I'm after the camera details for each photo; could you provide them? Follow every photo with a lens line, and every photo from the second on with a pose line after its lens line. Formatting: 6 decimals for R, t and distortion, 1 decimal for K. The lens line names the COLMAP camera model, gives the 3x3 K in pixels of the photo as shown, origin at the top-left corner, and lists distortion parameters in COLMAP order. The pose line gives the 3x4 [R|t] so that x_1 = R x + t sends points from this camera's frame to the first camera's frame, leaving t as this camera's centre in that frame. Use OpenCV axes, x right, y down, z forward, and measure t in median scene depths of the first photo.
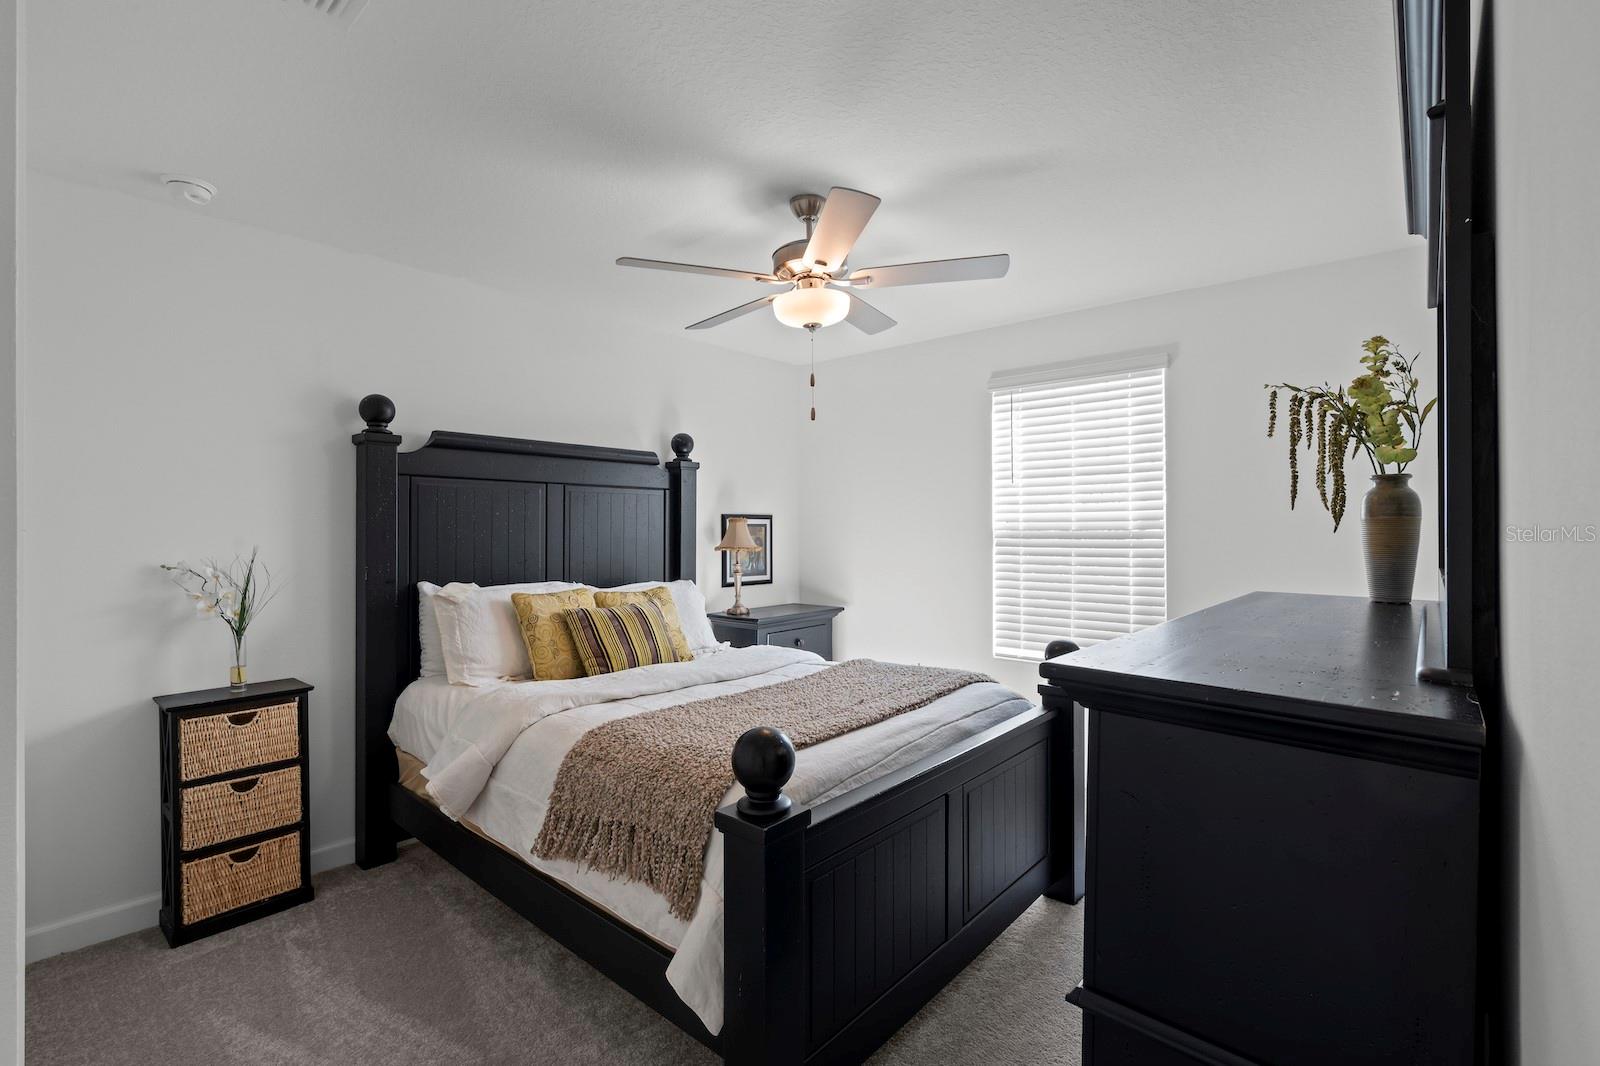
lens RADIAL K [[726.8, 0, 794.3], [0, 726.8, 519.7], [0, 0, 1]] dist [0.001354, 0.000530]
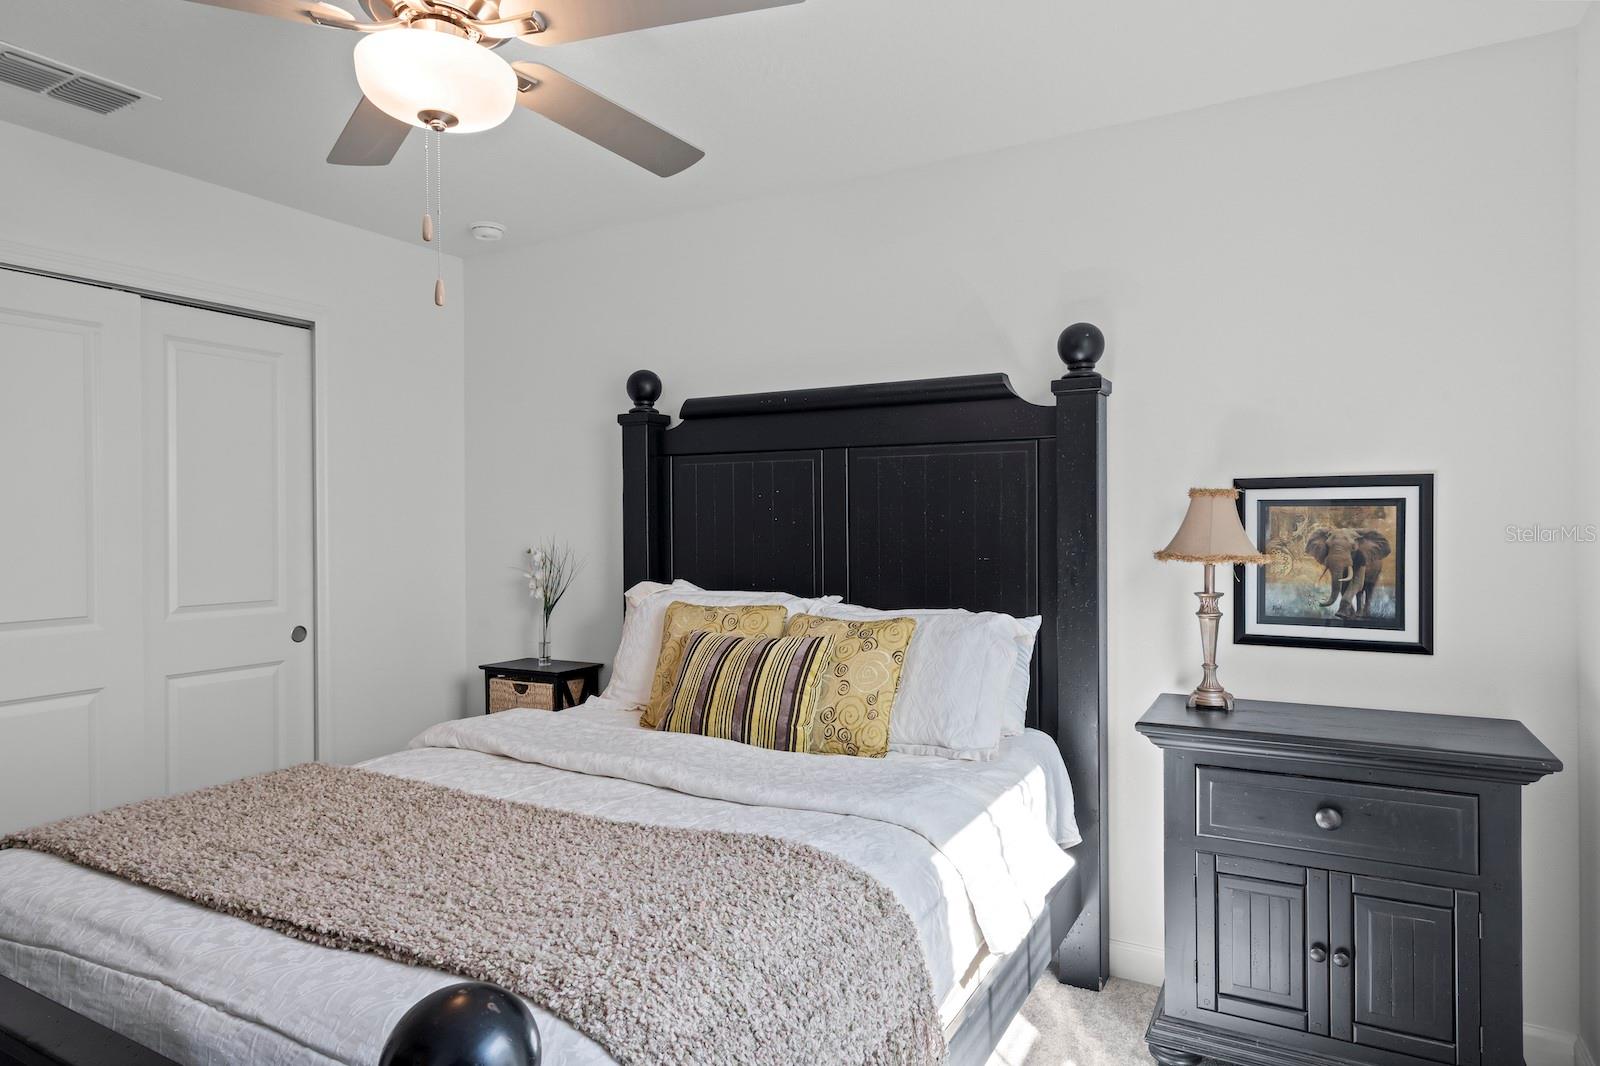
lens RADIAL K [[948.4, 0, 798.0], [0, 948.4, 488.0], [0, 0, 1]] dist [-0.001915, -0.000229]
pose [[0.209789, -0.027913, -0.977348, 0.469110], [0.019123, 0.999518, -0.024441, 0.008074], [0.977560, -0.013562, 0.210222, 0.702861]]
